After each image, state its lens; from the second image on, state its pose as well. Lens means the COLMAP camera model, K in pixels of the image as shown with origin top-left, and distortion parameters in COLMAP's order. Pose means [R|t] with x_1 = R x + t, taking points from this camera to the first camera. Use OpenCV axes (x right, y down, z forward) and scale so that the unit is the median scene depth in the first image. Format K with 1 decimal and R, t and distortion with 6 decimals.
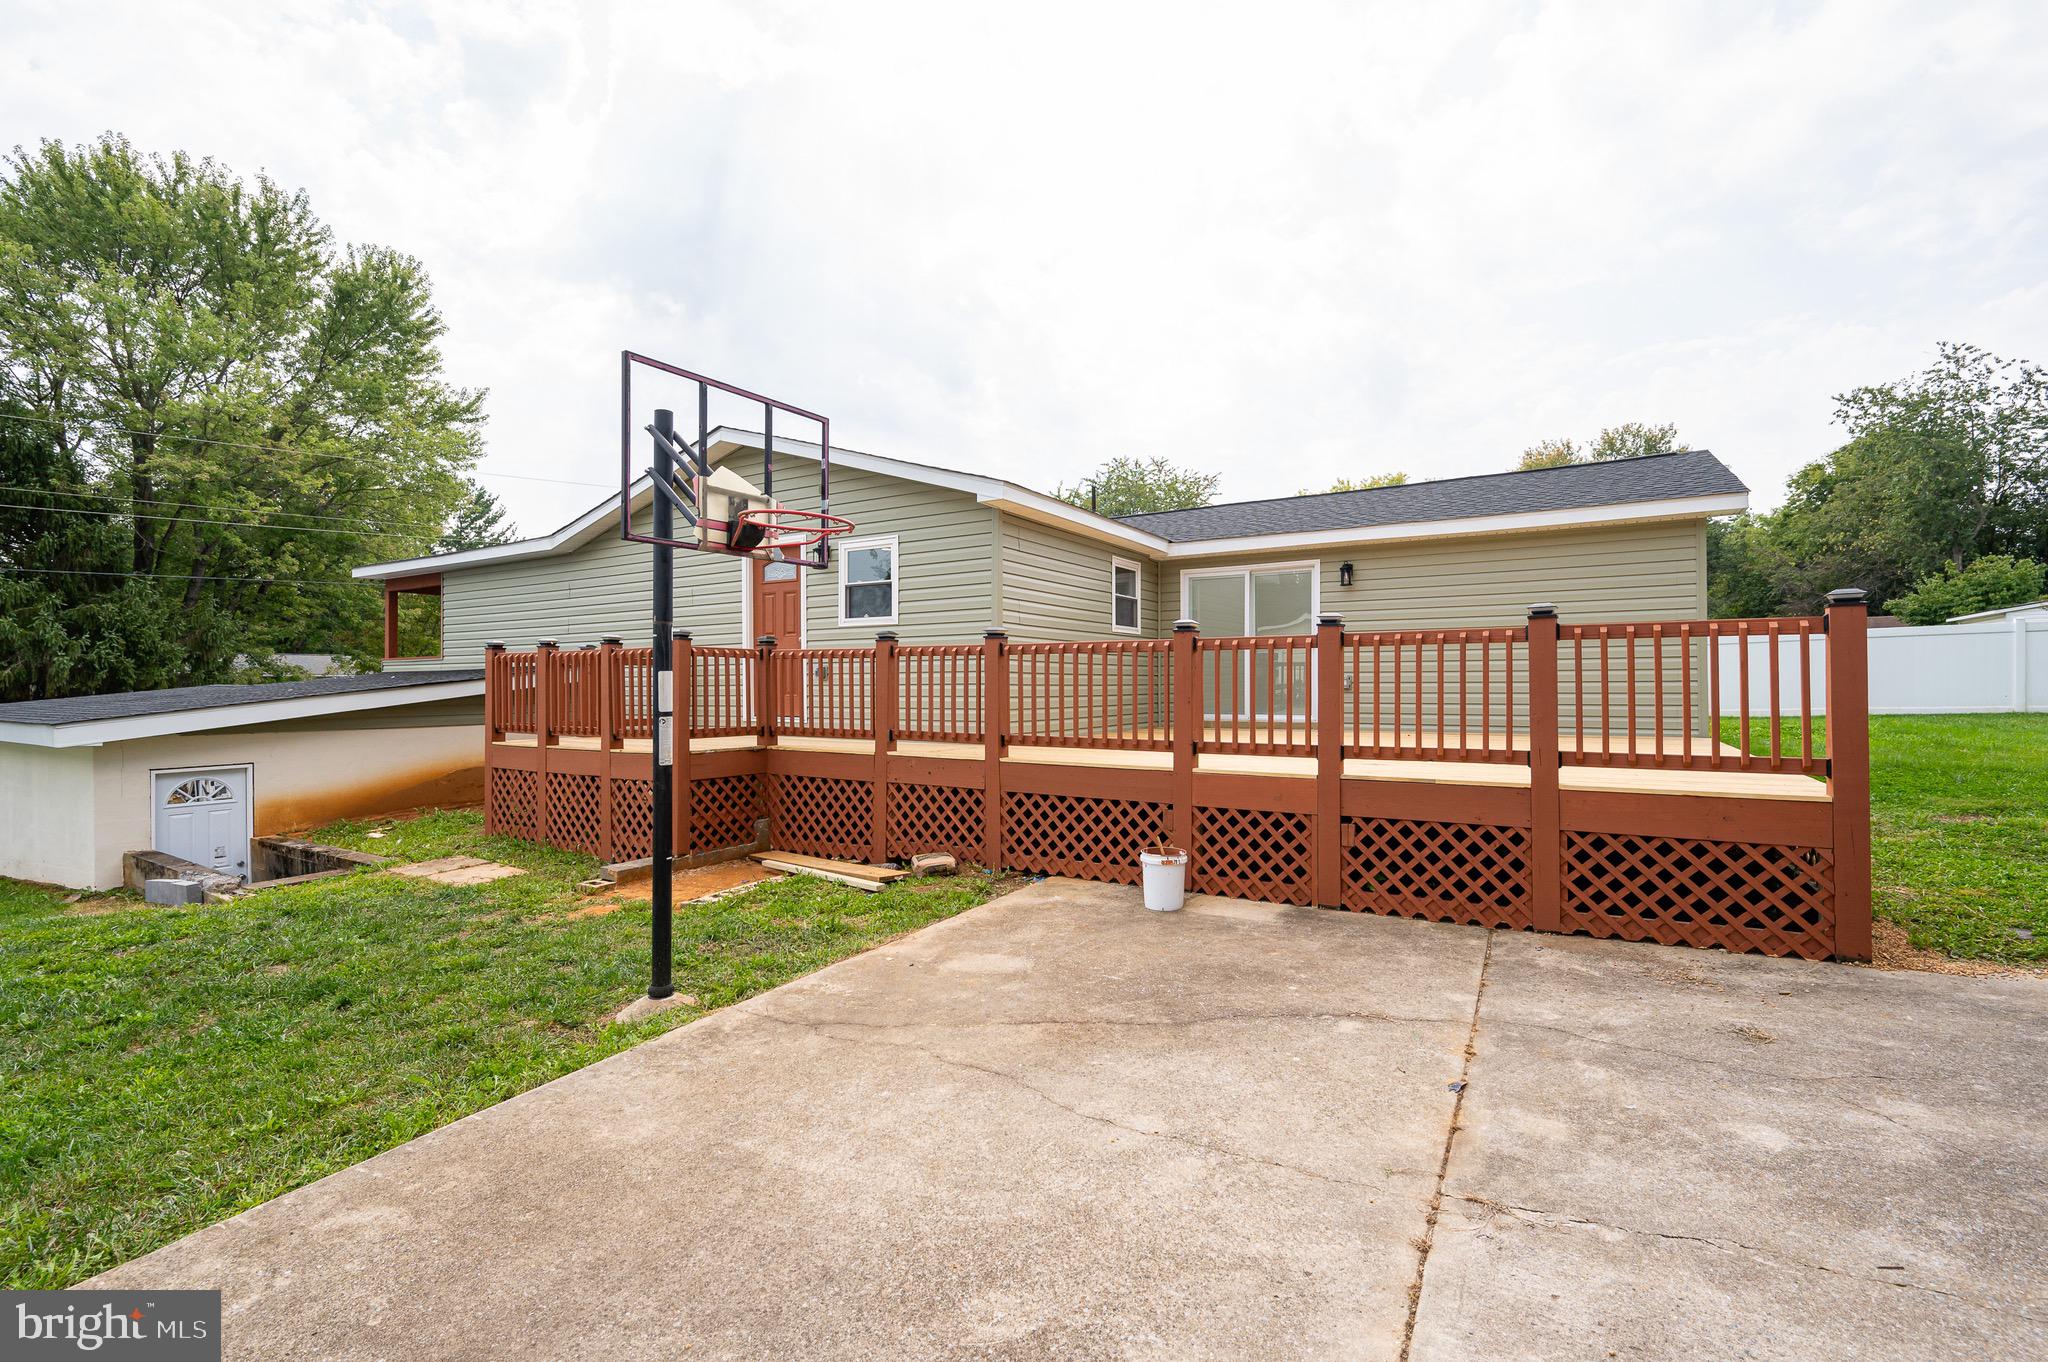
lens RADIAL K [[900.3, 0, 1010.9], [0, 900.3, 678.2], [0, 0, 1]] dist [0.000766, 0.000192]
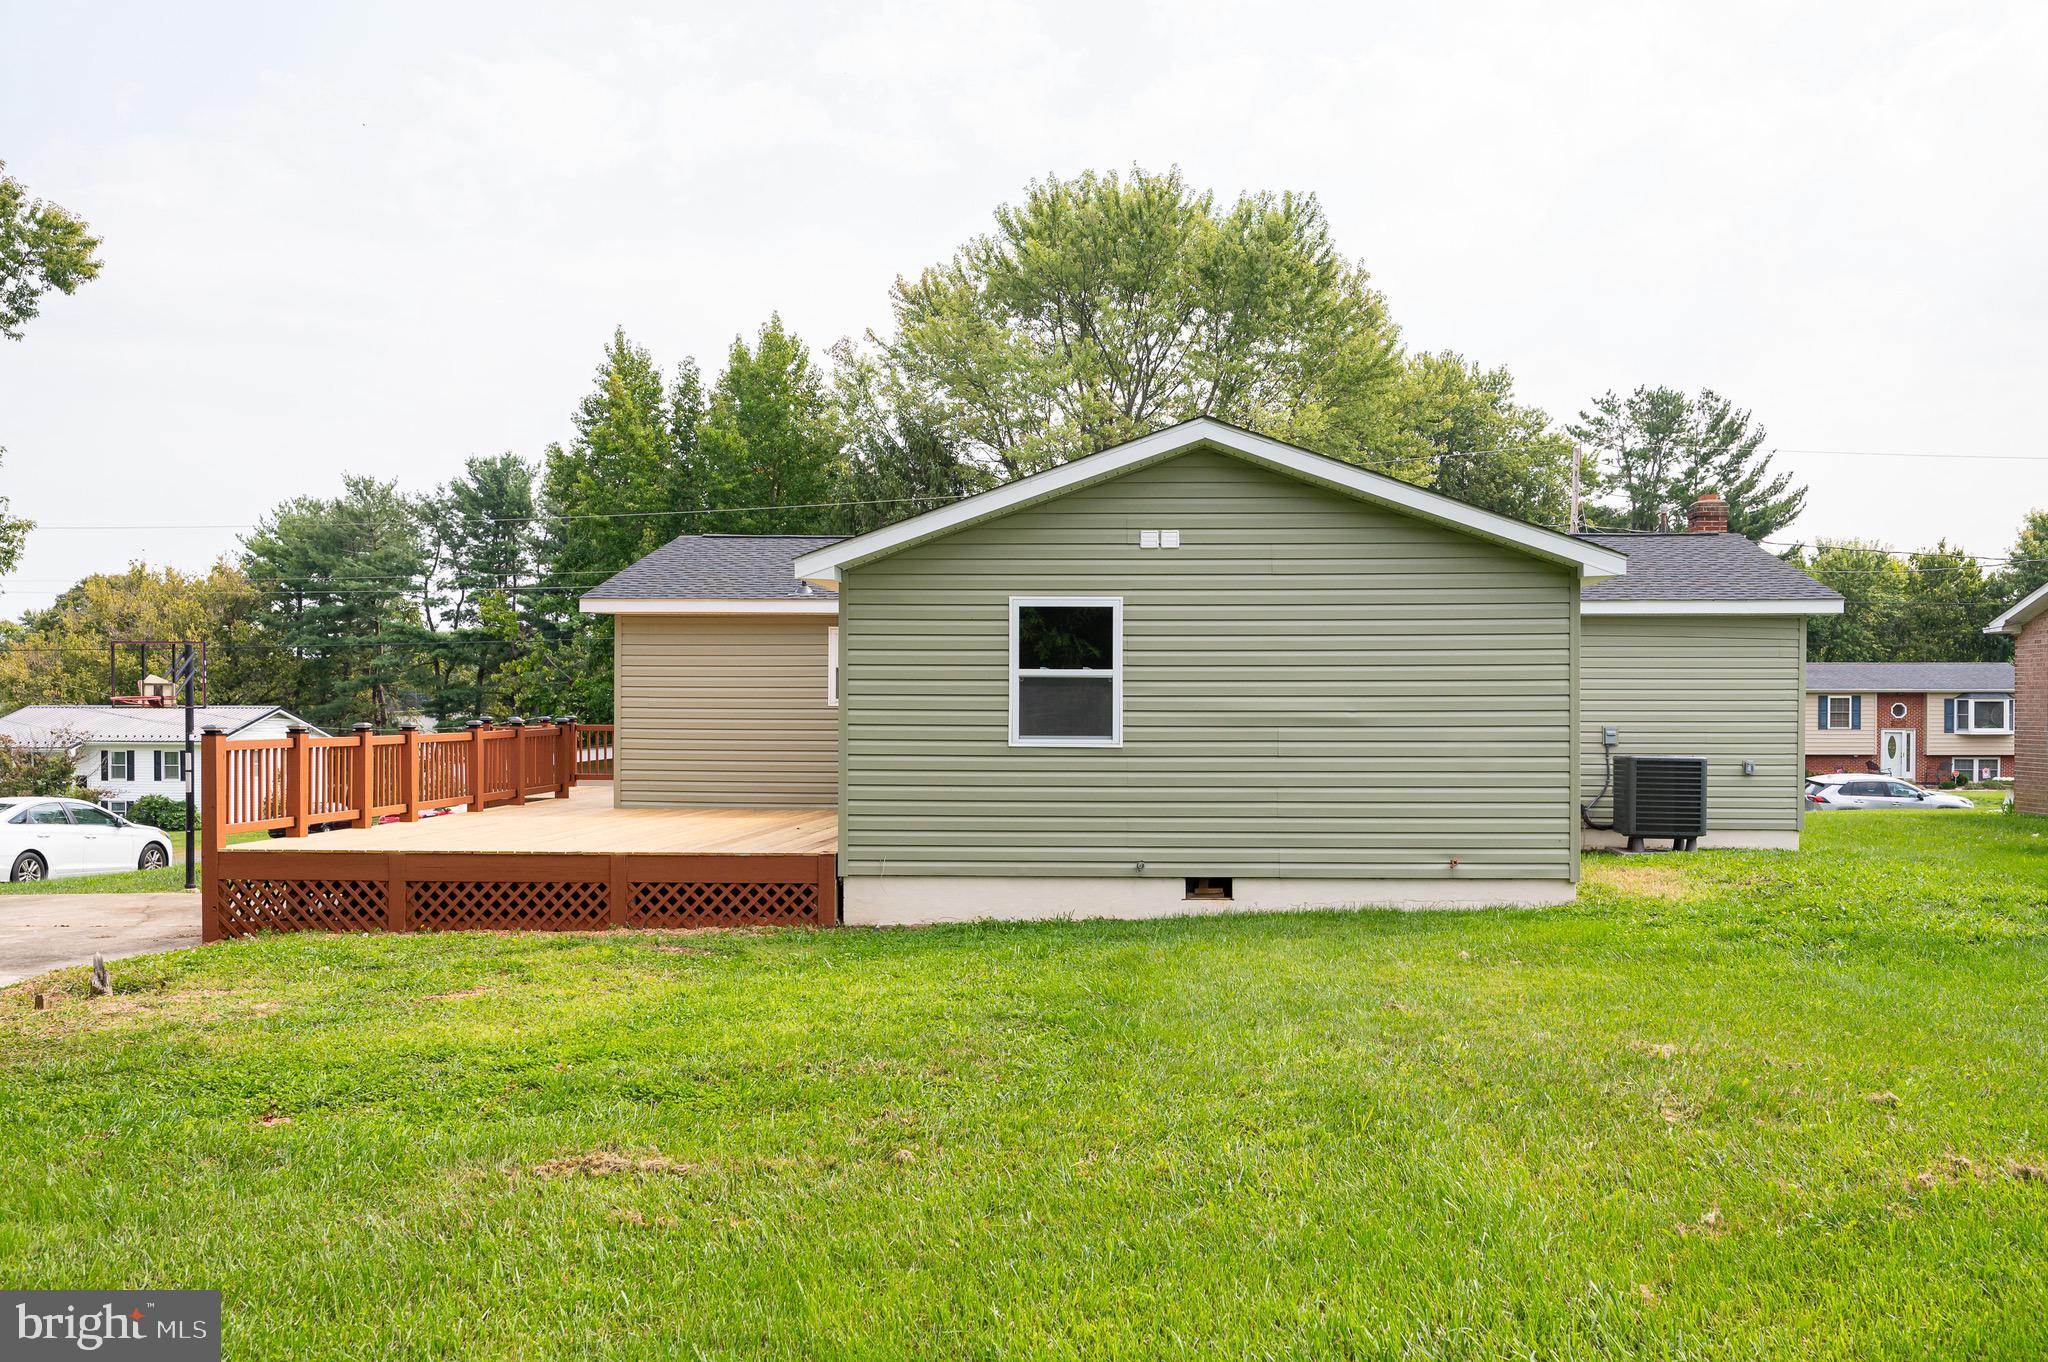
lens RADIAL K [[1694.6, 0, 1106.8], [0, 1694.6, 710.1], [0, 0, 1]] dist [-0.006757, 0.014648]
pose [[0.476109, 0.008249, -0.879348, 1.696704], [0.001693, 0.999946, 0.010297, -0.059102], [0.879385, -0.006391, 0.476069, 0.361463]]
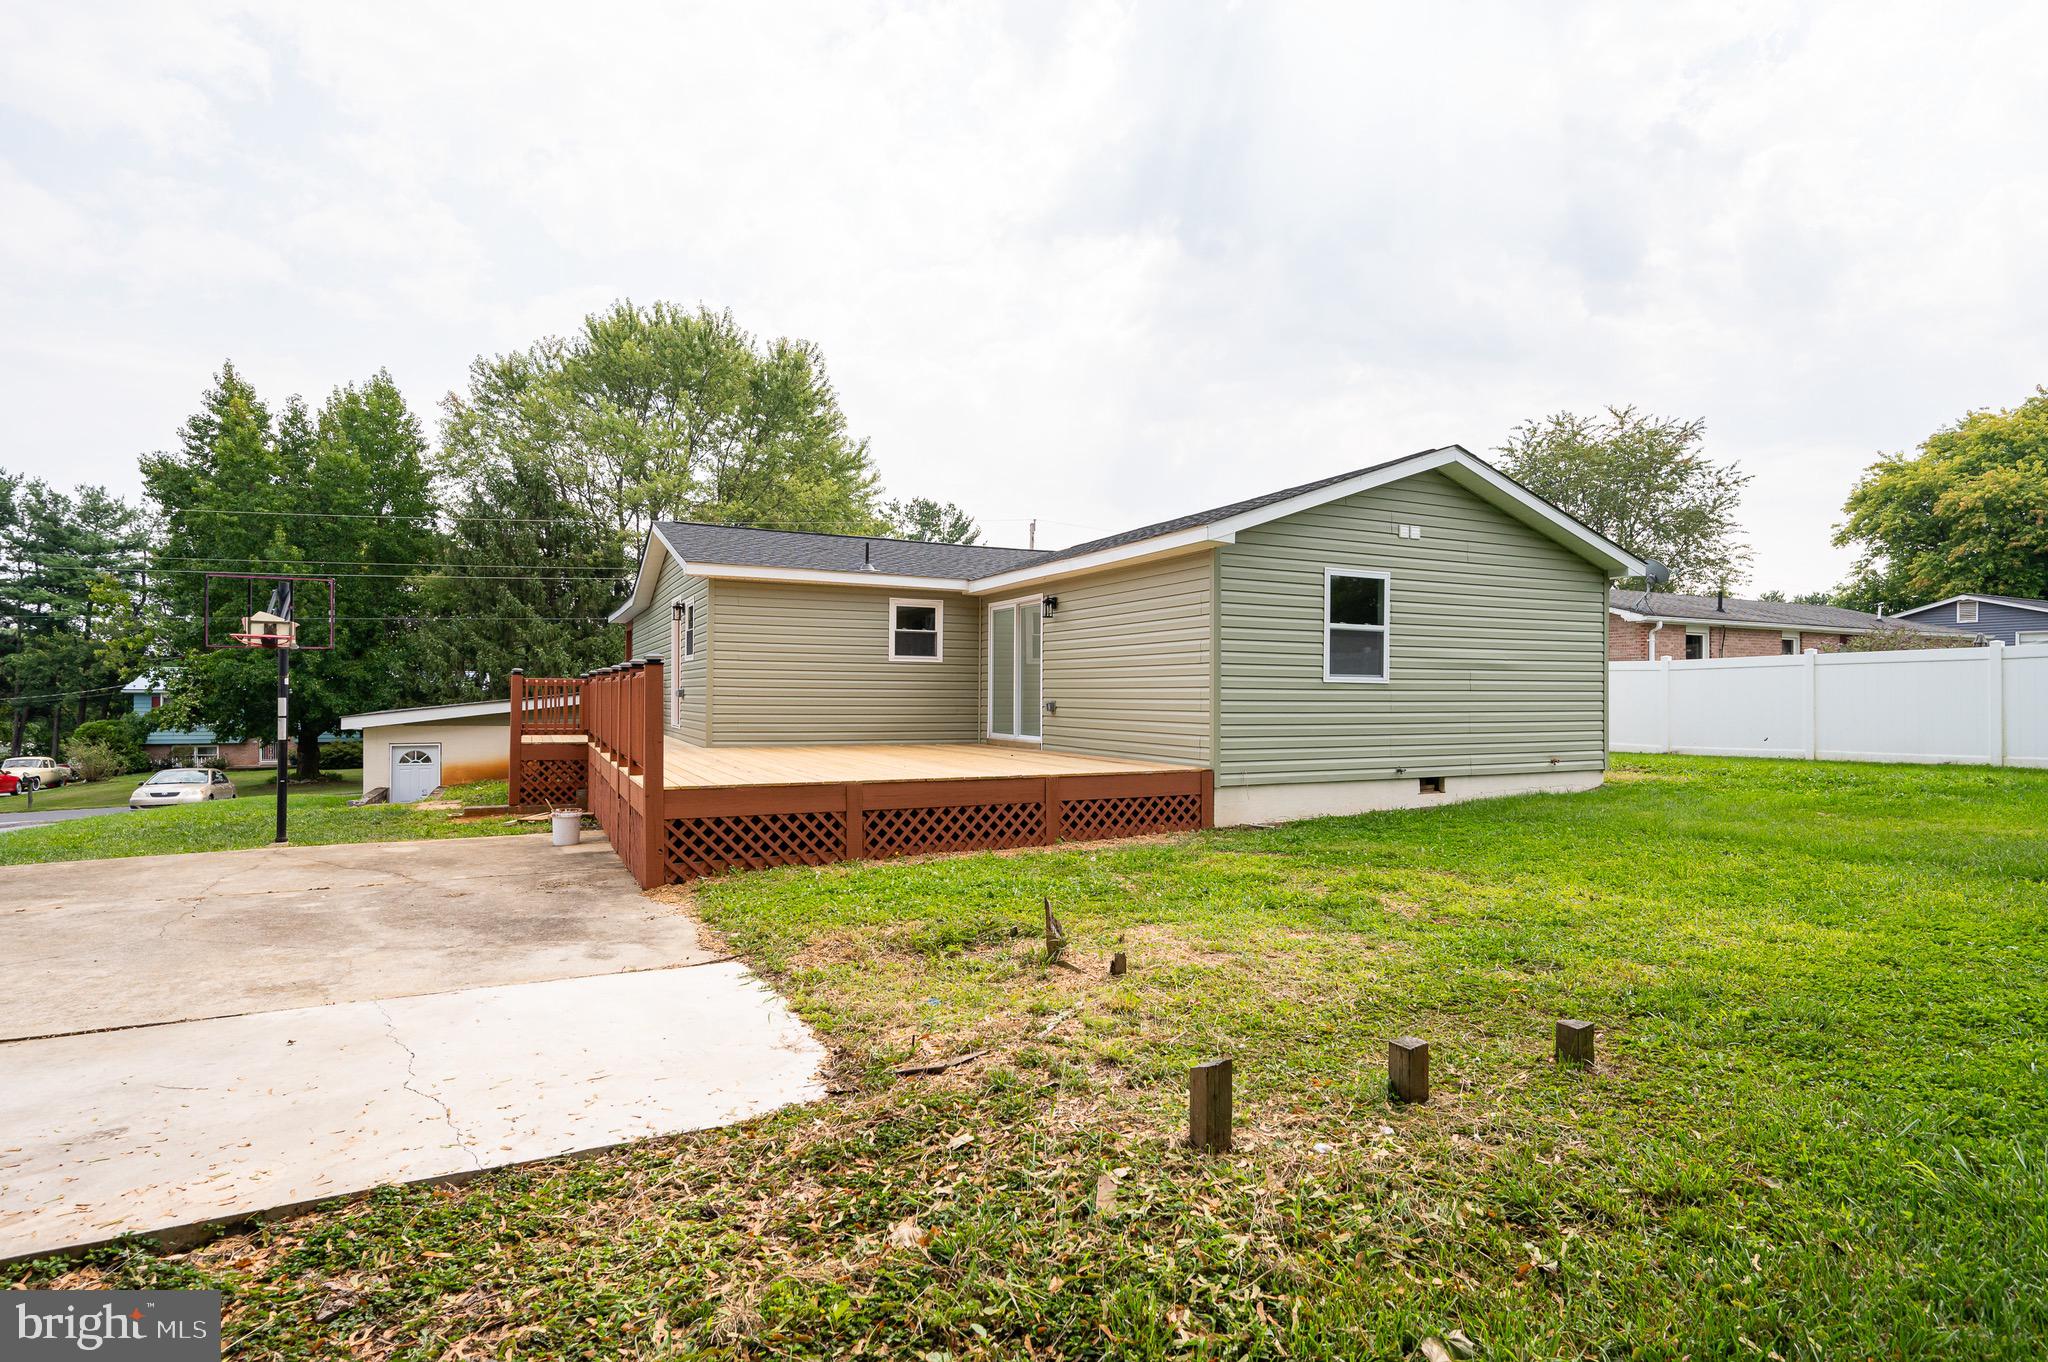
lens RADIAL K [[1037.0, 0, 1011.3], [0, 1037.0, 688.1], [0, 0, 1]] dist [-0.001530, -0.000708]
pose [[0.841510, 0.006084, -0.540208, 0.913299], [-0.005885, 0.999980, 0.002095, -0.017721], [0.540210, 0.001416, 0.841529, -0.068283]]
